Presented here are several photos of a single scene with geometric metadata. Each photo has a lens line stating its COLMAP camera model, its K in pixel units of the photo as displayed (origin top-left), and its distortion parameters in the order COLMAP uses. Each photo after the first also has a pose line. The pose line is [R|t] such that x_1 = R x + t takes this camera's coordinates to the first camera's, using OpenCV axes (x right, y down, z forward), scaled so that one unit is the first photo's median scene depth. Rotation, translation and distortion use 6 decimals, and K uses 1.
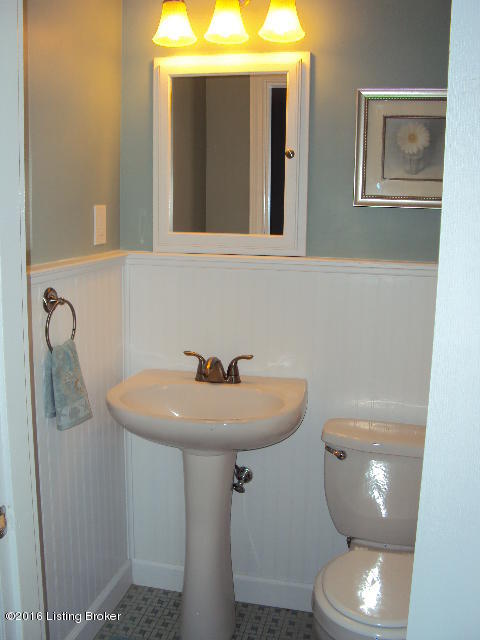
lens RADIAL K [[652.9, 0, 240.0], [0, 652.9, 320.0], [0, 0, 1]] dist [-0.100522, 0.015318]
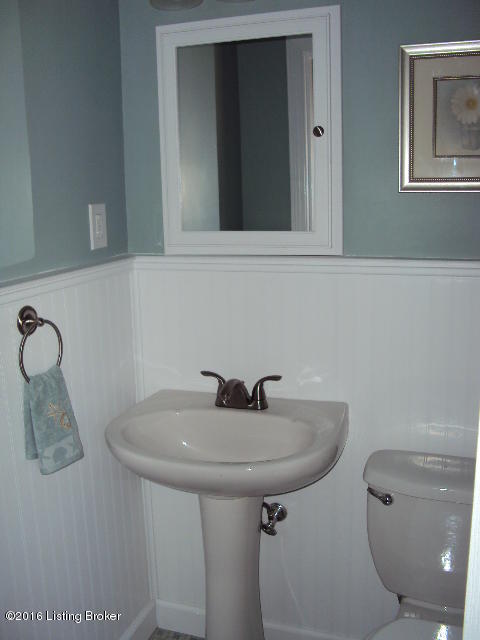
lens RADIAL K [[652.9, 0, 240.0], [0, 652.9, 320.0], [0, 0, 1]] dist [-0.100522, 0.015318]
pose [[0.993533, -0.019794, -0.111808, 0.066210], [0.022460, 0.999491, 0.022635, -0.039497], [0.111303, -0.024999, 0.993472, 0.175631]]
